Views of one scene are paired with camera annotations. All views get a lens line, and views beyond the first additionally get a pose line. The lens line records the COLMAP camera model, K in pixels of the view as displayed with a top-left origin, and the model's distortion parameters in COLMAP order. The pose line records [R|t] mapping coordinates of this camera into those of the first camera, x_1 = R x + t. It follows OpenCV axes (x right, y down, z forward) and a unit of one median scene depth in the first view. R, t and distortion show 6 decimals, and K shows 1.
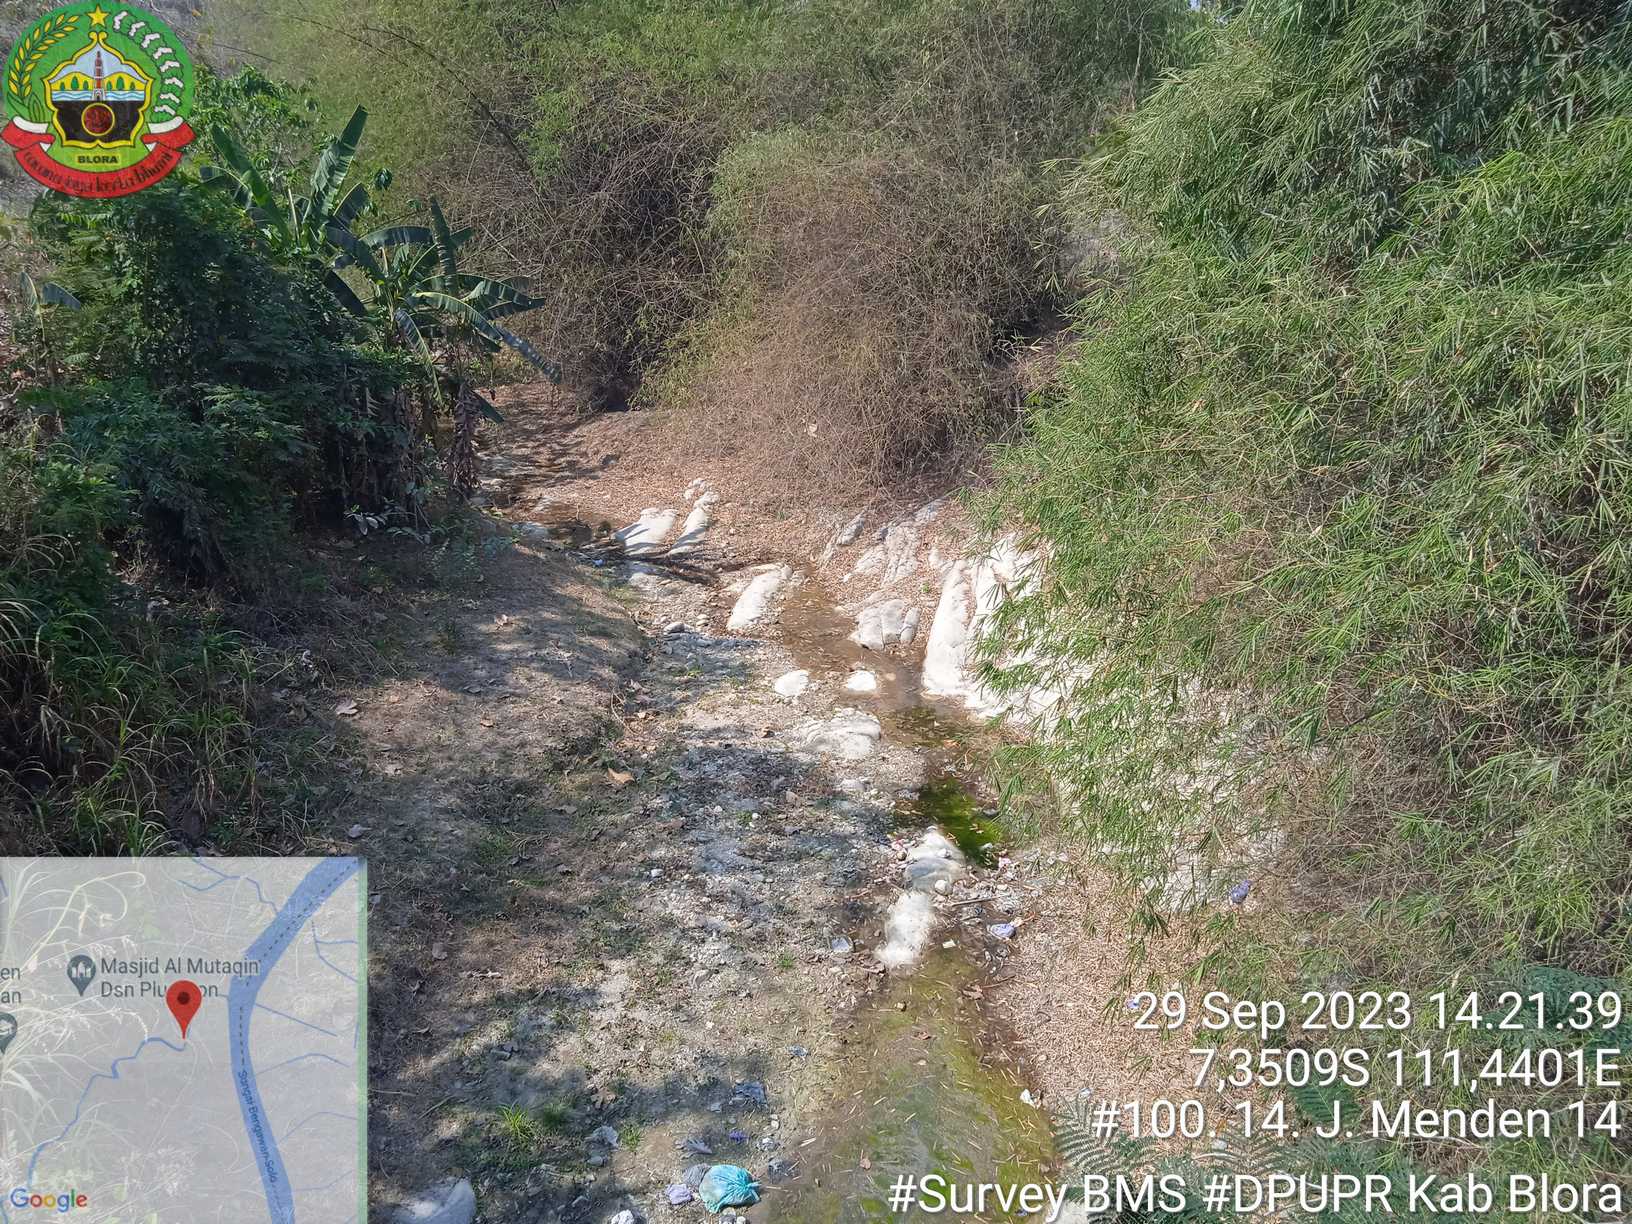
lens RADIAL K [[1326.6, 0, 823.1], [0, 1326.6, 609.9], [0, 0, 1]] dist [0.049278, -0.058752]
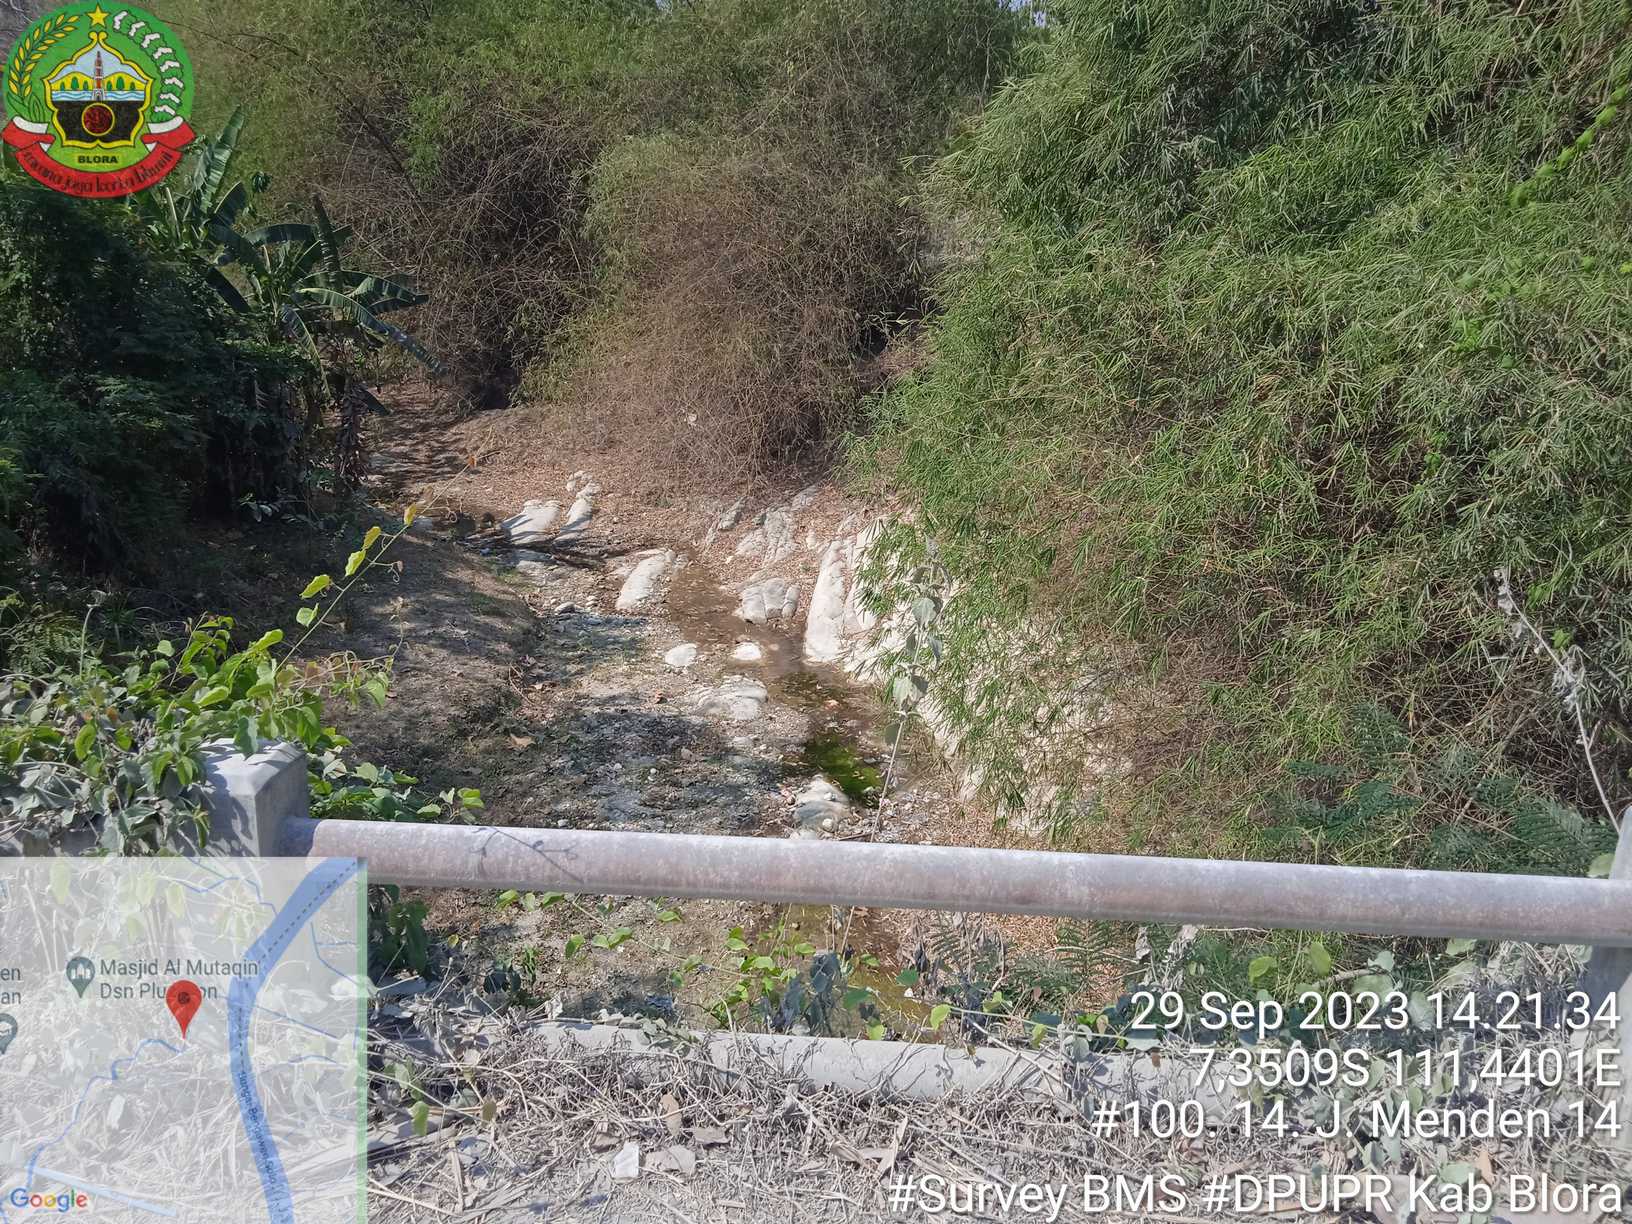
lens RADIAL K [[1326.6, 0, 818.9], [0, 1326.6, 604.0], [0, 0, 1]] dist [0.049278, -0.058752]
pose [[0.995372, -0.024686, 0.092873, -0.010701], [0.025691, 0.999623, -0.009646, 0.026081], [-0.092600, 0.011987, 0.995631, -0.059508]]
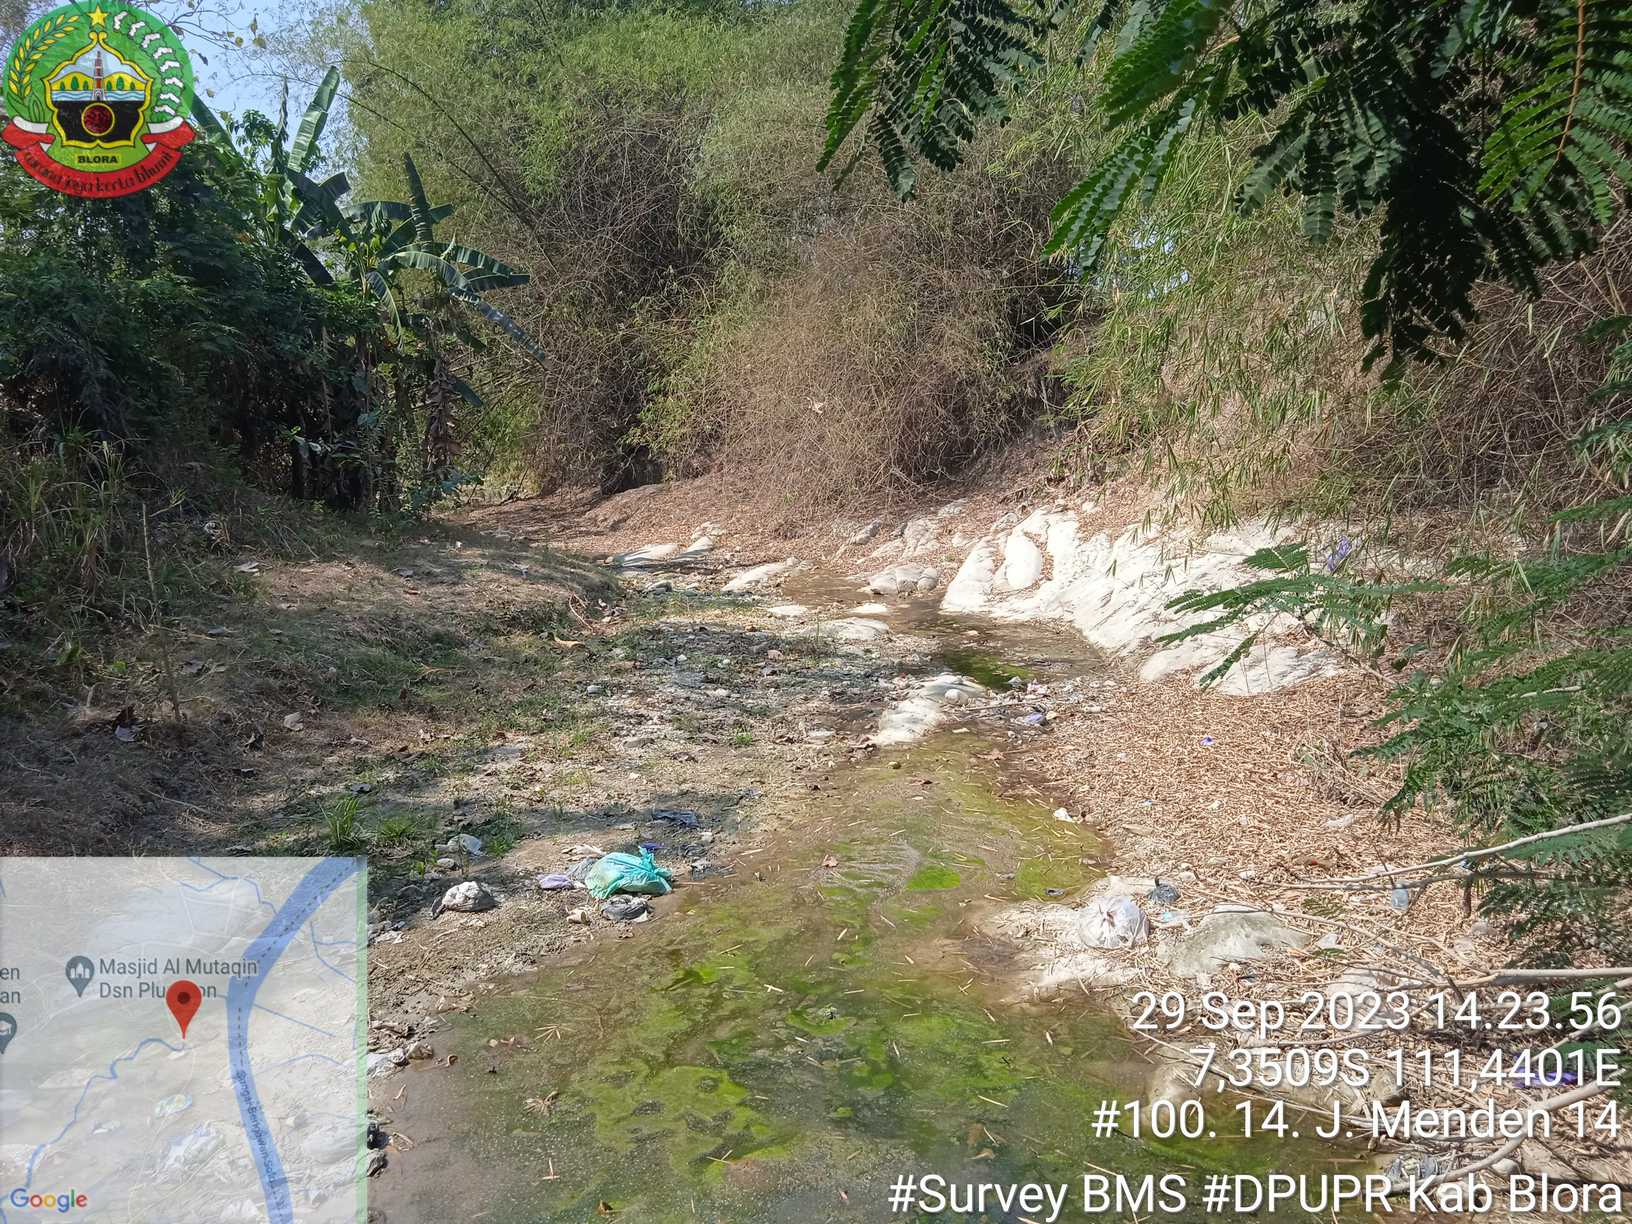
lens RADIAL K [[1326.6, 0, 825.1], [0, 1326.6, 623.5], [0, 0, 1]] dist [0.049278, -0.058752]
pose [[0.998743, -0.032419, -0.038226, 0.031030], [0.024185, 0.979708, -0.198967, 0.222808], [0.043901, 0.197792, 0.979260, 0.153235]]
